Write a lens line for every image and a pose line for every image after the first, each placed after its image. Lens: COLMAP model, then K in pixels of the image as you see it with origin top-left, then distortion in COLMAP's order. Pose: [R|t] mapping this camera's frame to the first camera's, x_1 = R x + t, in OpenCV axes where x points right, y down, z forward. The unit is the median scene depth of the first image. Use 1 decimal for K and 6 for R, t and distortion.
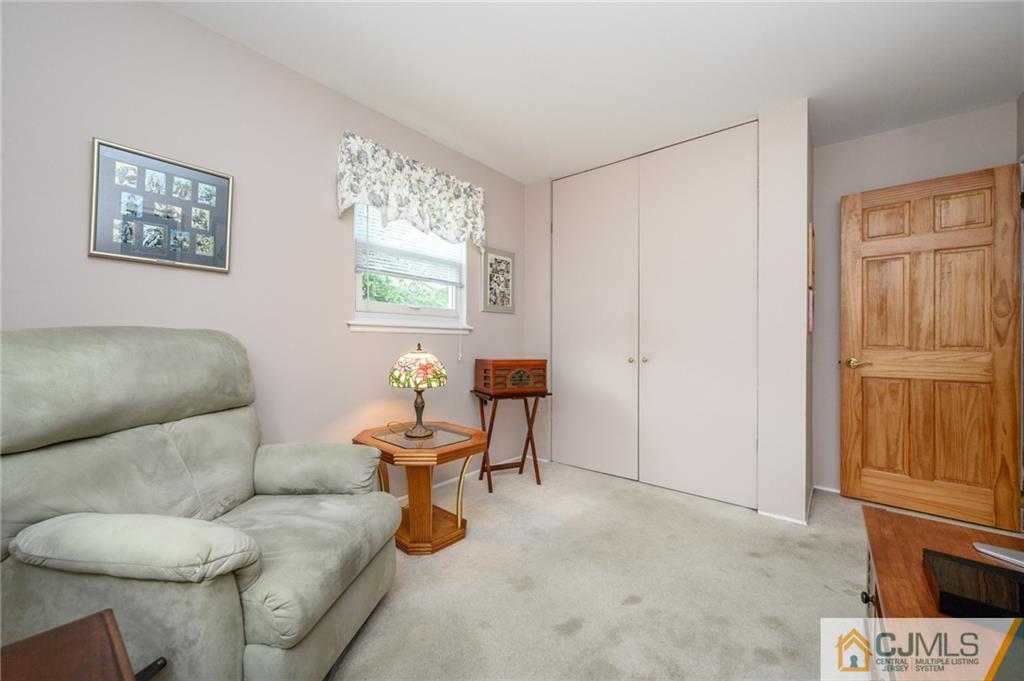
lens RADIAL K [[404.2, 0, 514.0], [0, 404.2, 337.1], [0, 0, 1]] dist [0.001347, -0.000964]
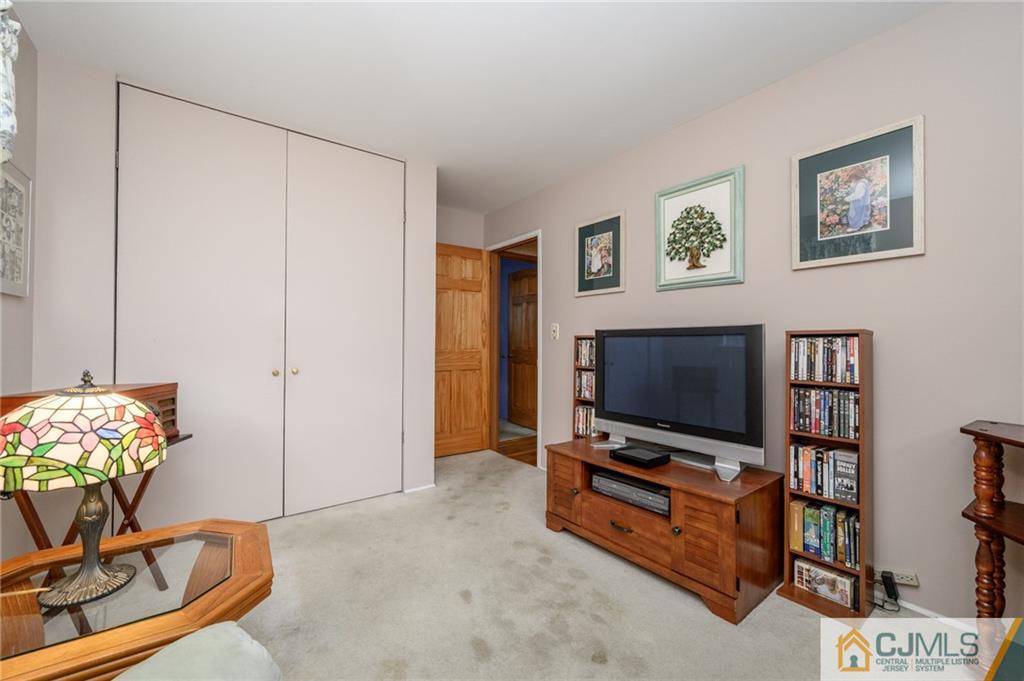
lens RADIAL K [[404.2, 0, 505.4], [0, 404.2, 337.6], [0, 0, 1]] dist [0.001347, -0.000964]
pose [[0.242087, 0.006999, 0.970229, -0.536566], [-0.009987, 0.999939, -0.004722, -0.021215], [-0.970203, -0.008547, 0.242143, 0.476805]]
